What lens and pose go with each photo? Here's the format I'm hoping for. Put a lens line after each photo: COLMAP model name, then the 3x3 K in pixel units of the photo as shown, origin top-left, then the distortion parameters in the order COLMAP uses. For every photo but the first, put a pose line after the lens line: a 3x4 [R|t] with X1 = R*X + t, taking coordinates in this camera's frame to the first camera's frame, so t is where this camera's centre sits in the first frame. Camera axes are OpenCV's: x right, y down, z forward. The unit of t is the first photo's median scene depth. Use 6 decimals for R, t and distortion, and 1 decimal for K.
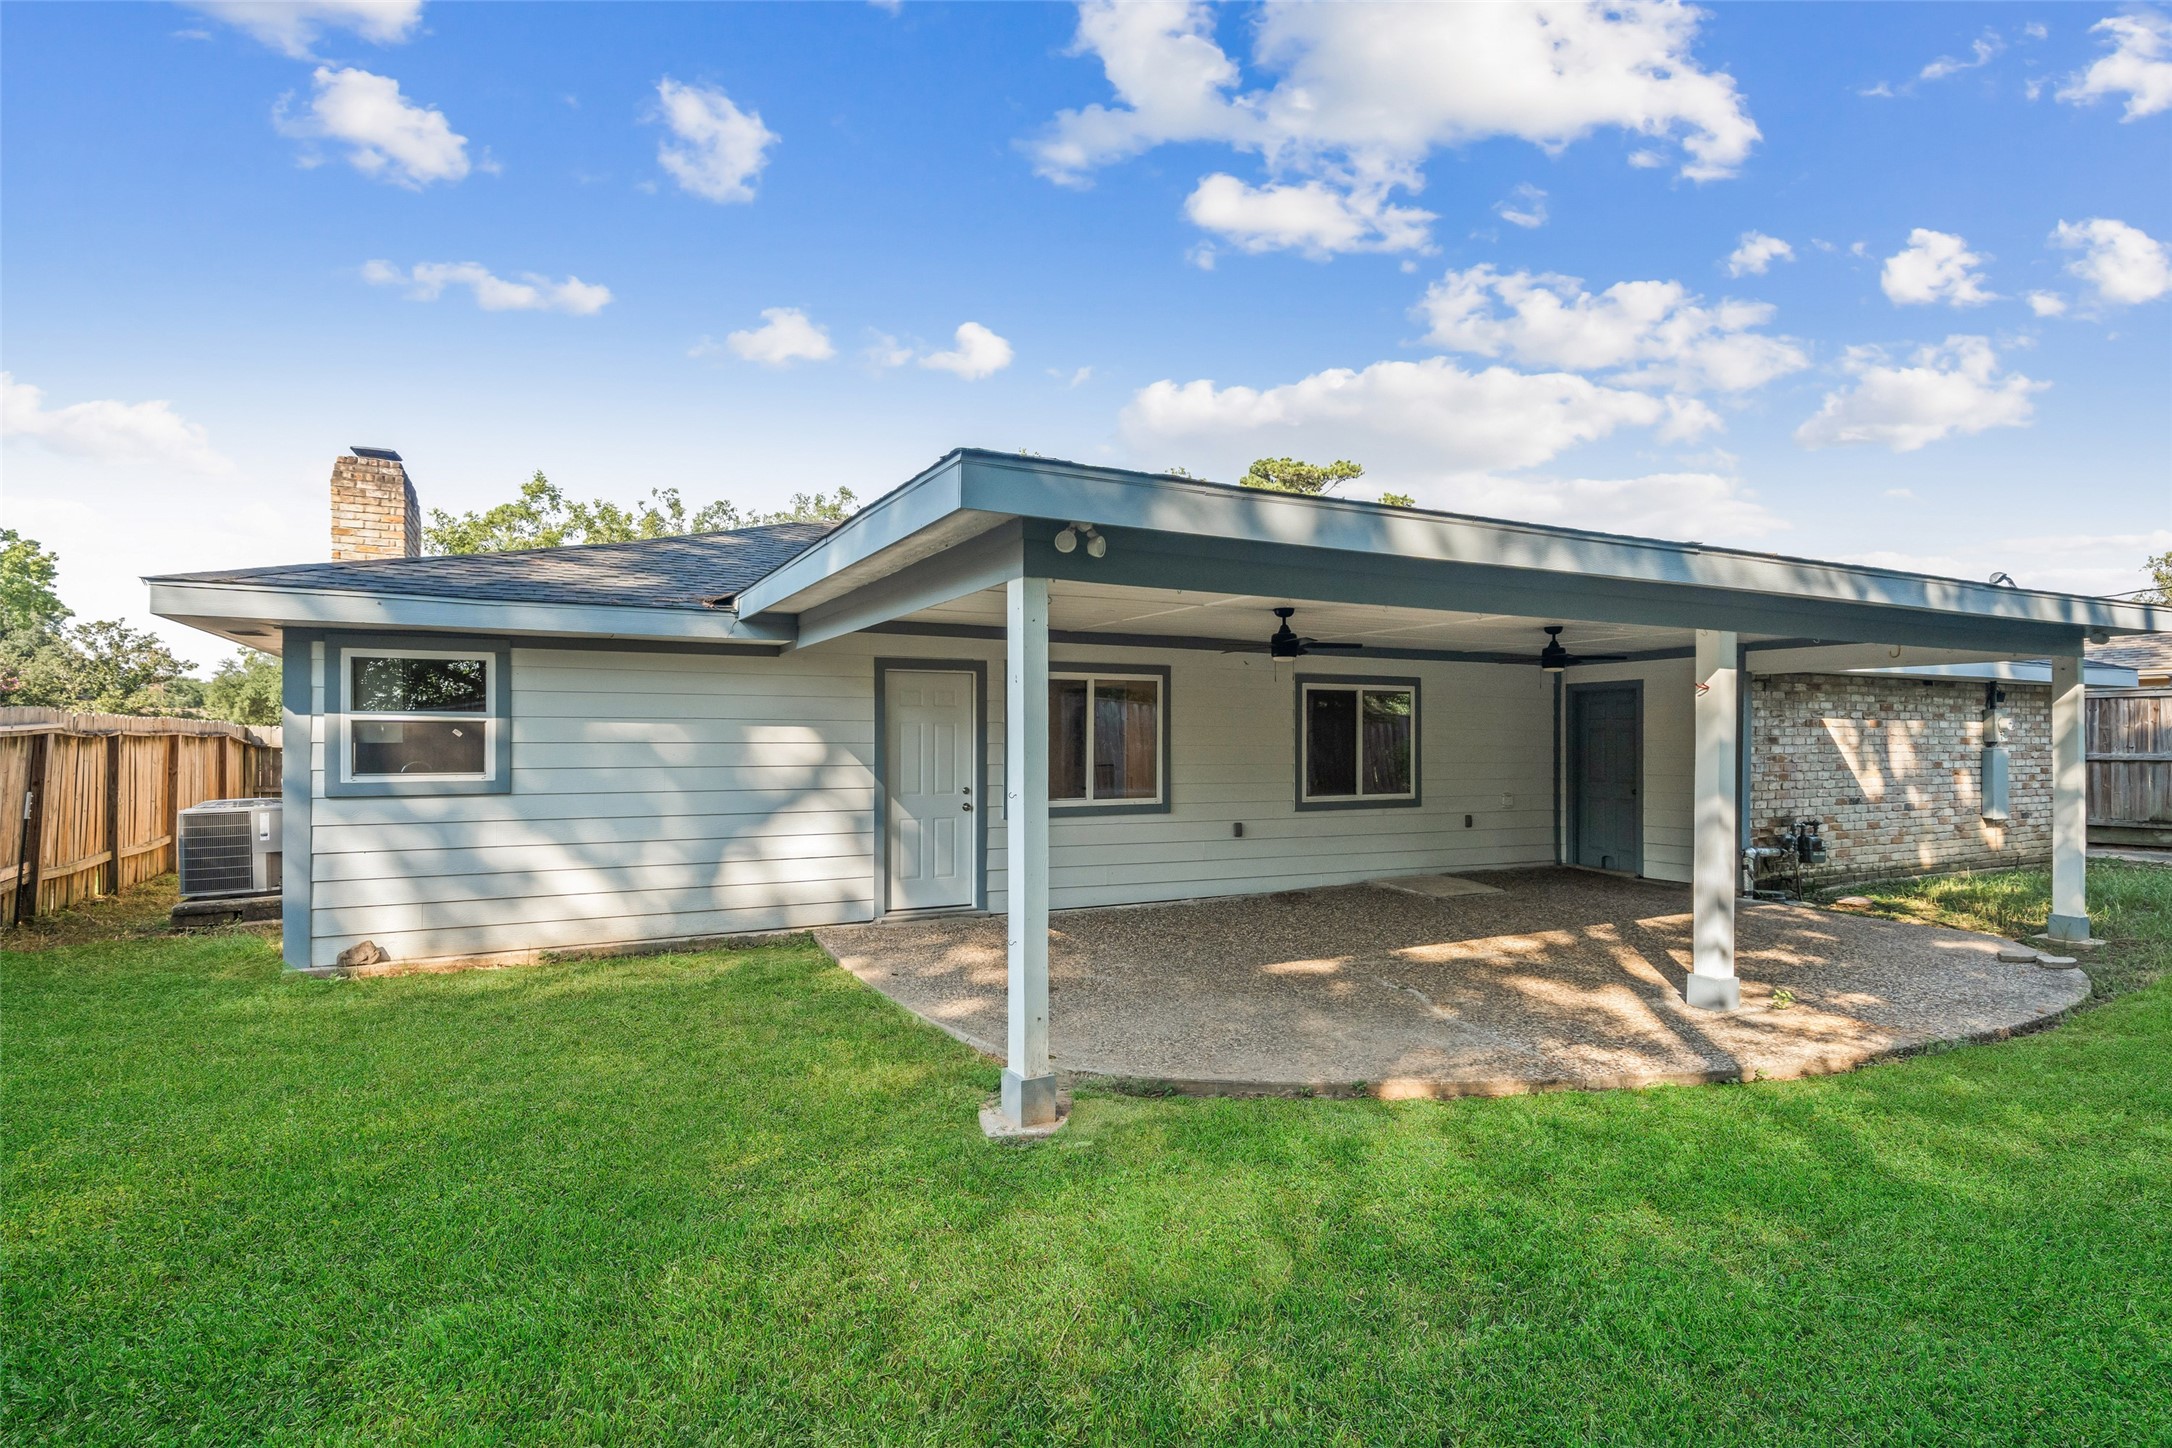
lens RADIAL K [[1087.5, 0, 1085.1], [0, 1087.5, 750.6], [0, 0, 1]] dist [0.000237, 0.000277]
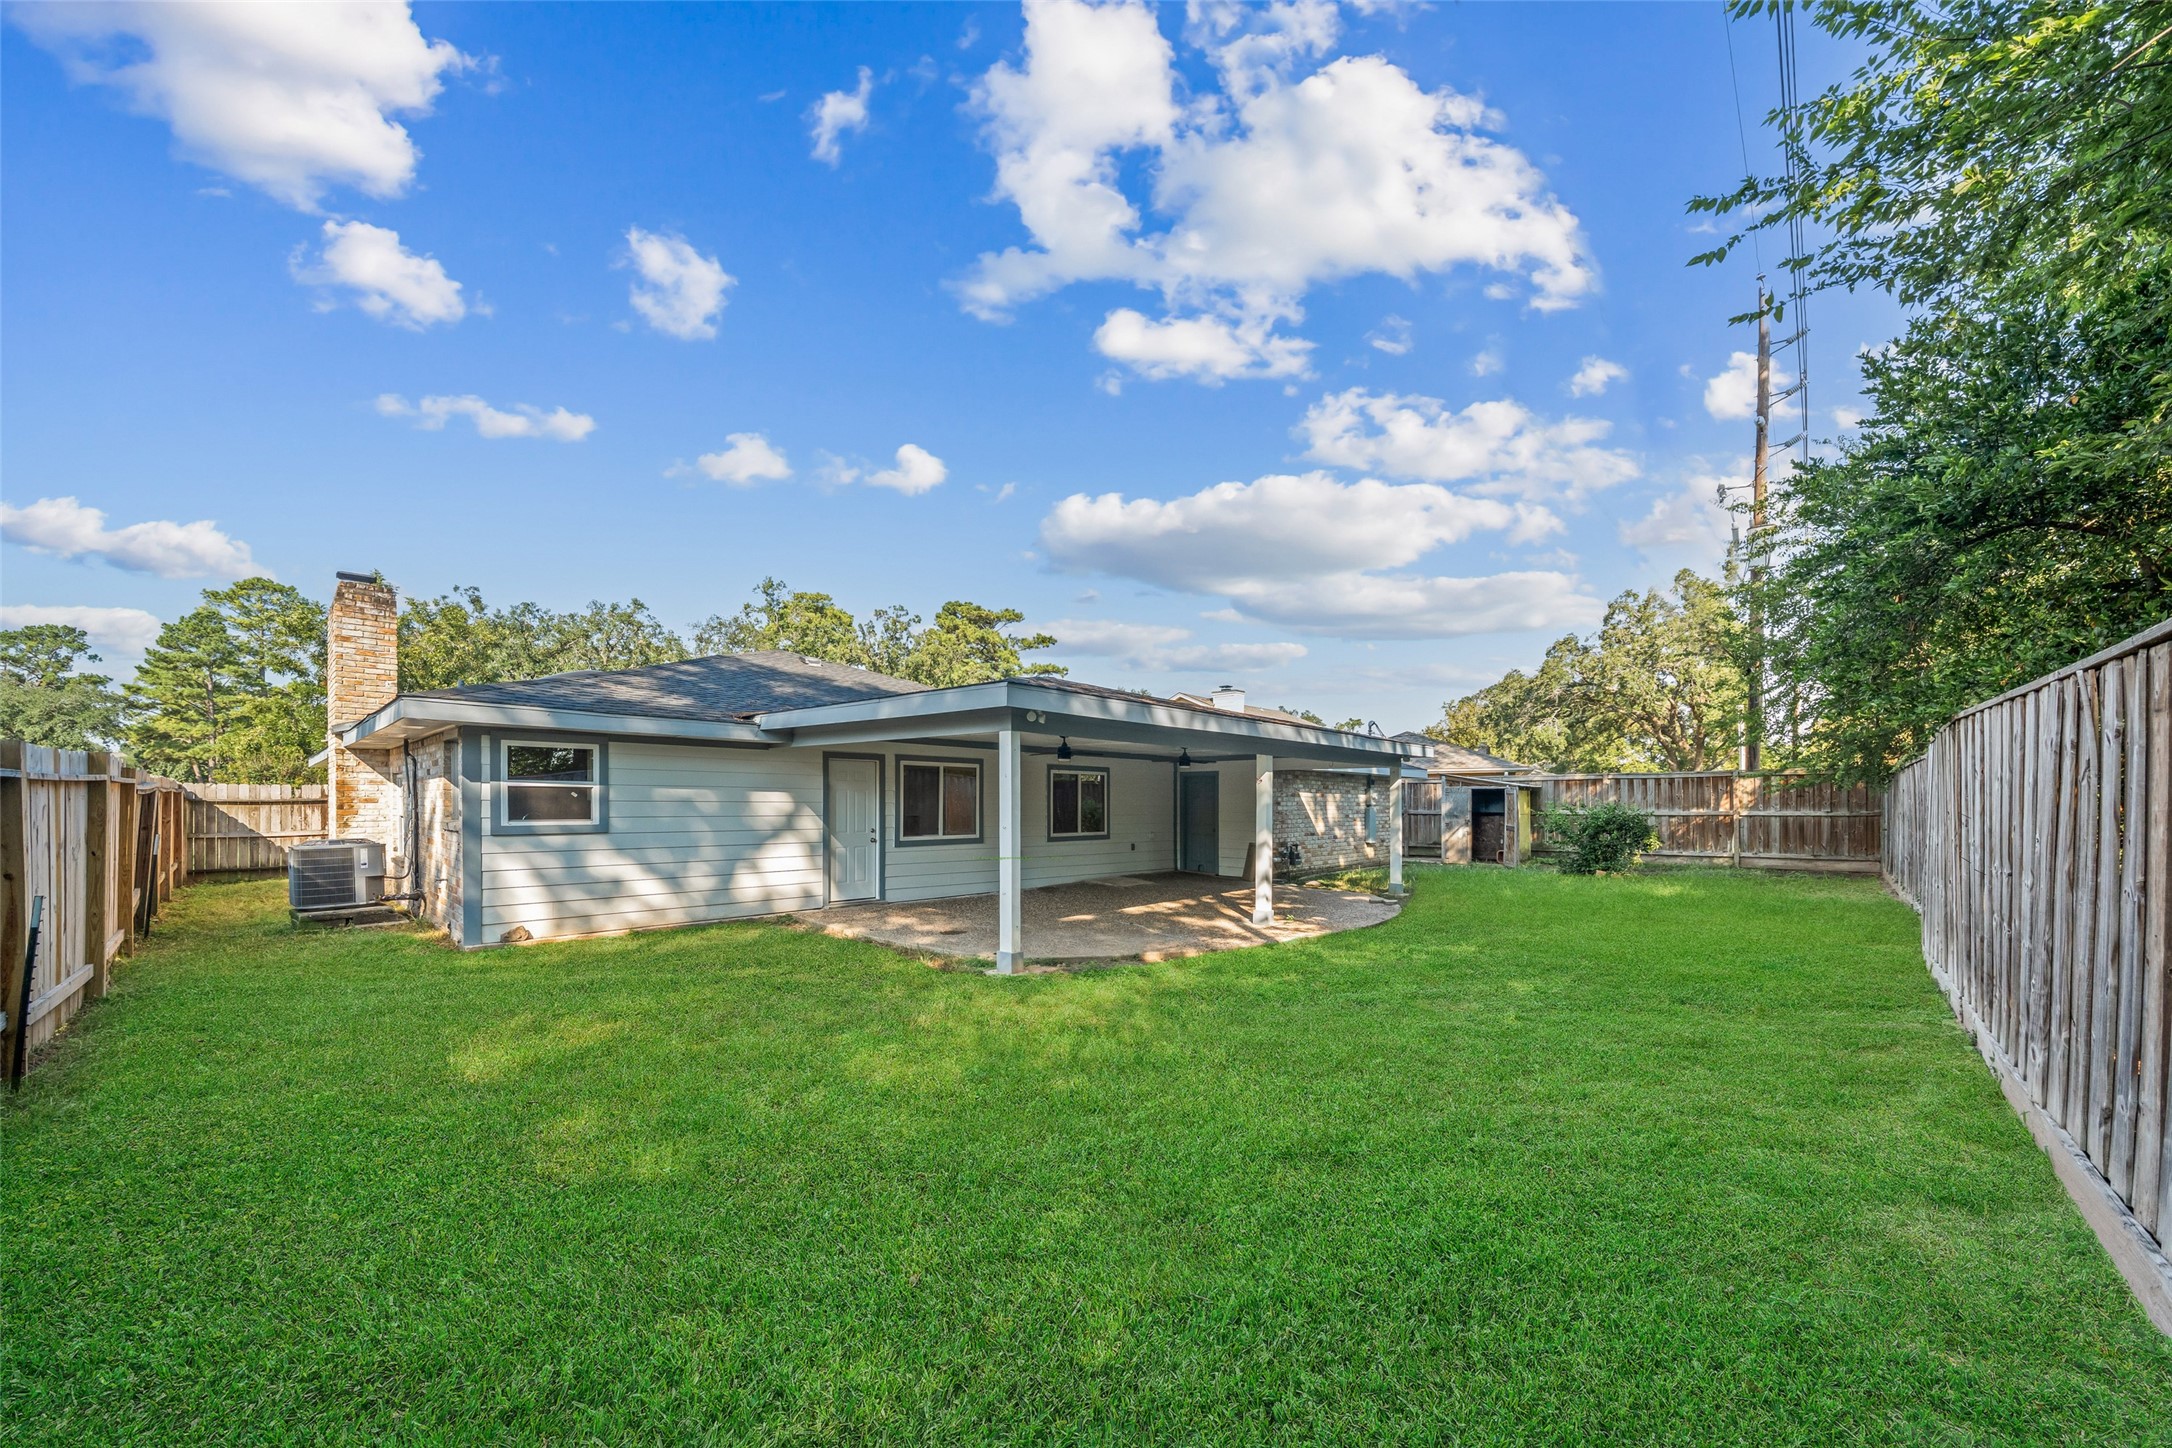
lens RADIAL K [[774.6, 0, 1085.7], [0, 774.6, 807.5], [0, 0, 1]] dist [-0.000402, -0.000030]
pose [[0.943130, 0.004428, 0.332395, -0.236251], [-0.004430, 0.999990, -0.000752, 0.000495], [-0.332395, -0.000764, 0.943140, -0.302410]]
